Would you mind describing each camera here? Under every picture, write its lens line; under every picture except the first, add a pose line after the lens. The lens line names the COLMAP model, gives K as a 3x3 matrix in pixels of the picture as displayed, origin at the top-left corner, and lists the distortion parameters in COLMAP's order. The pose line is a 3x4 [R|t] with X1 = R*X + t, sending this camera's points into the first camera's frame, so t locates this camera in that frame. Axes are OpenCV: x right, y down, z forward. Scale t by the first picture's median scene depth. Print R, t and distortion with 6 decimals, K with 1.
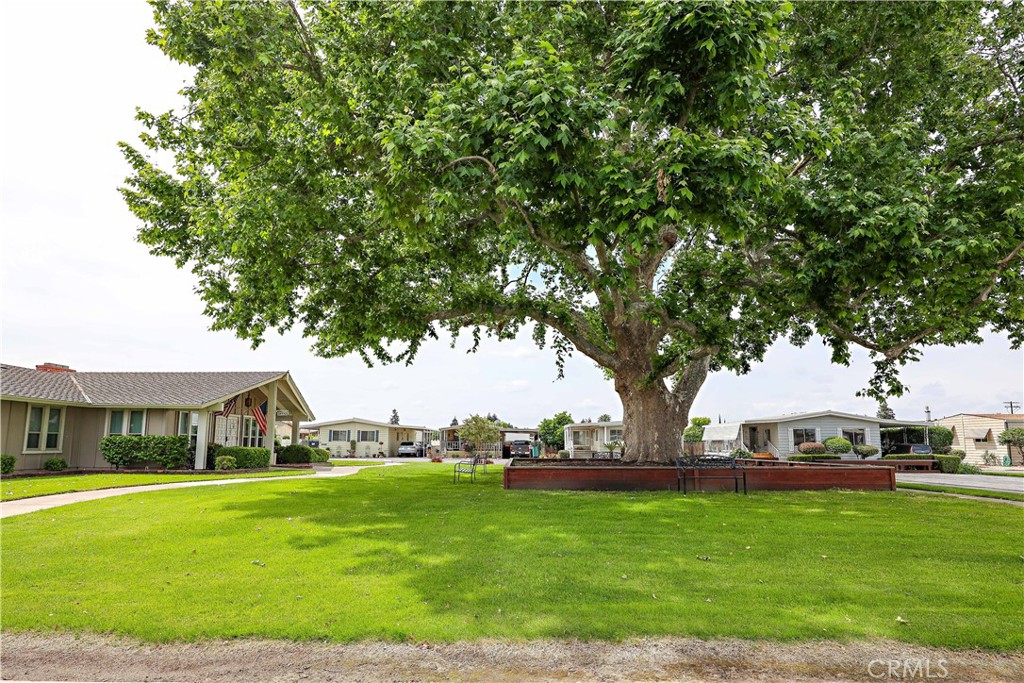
lens RADIAL K [[558.0, 0, 480.5], [0, 558.0, 369.3], [0, 0, 1]] dist [-0.002920, 0.001260]
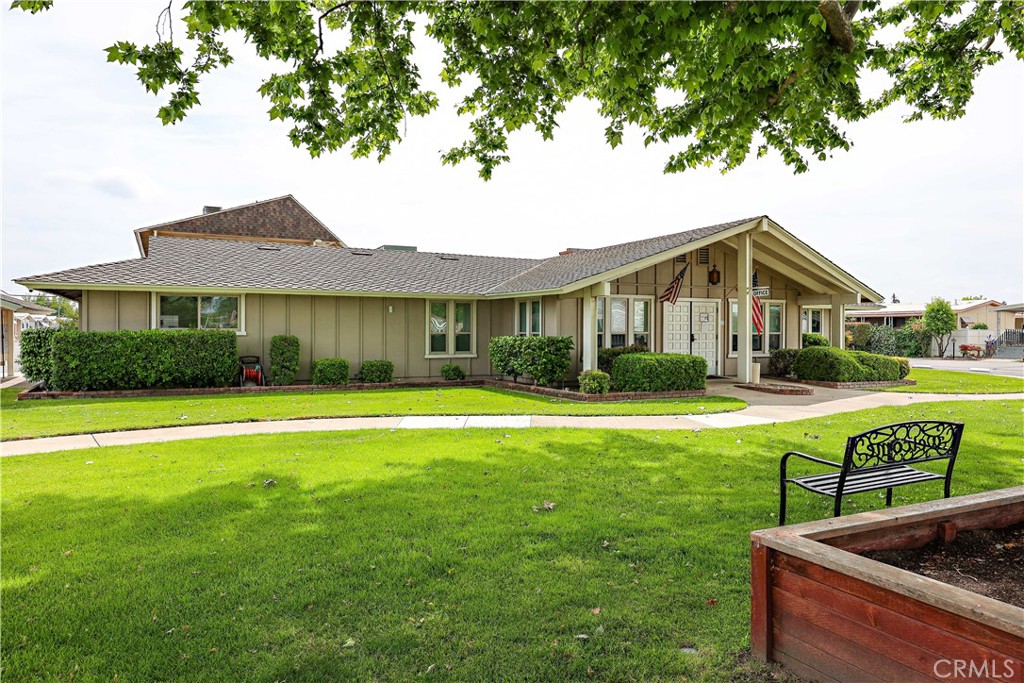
lens RADIAL K [[687.0, 0, 512.0], [0, 687.0, 341.5], [0, 0, 1]] dist [-0.001739, -0.000229]
pose [[0.495310, 0.009089, -0.868669, 0.137500], [0.119358, 0.989750, 0.078413, 0.054809], [0.860477, -0.142521, 0.489149, 0.554781]]
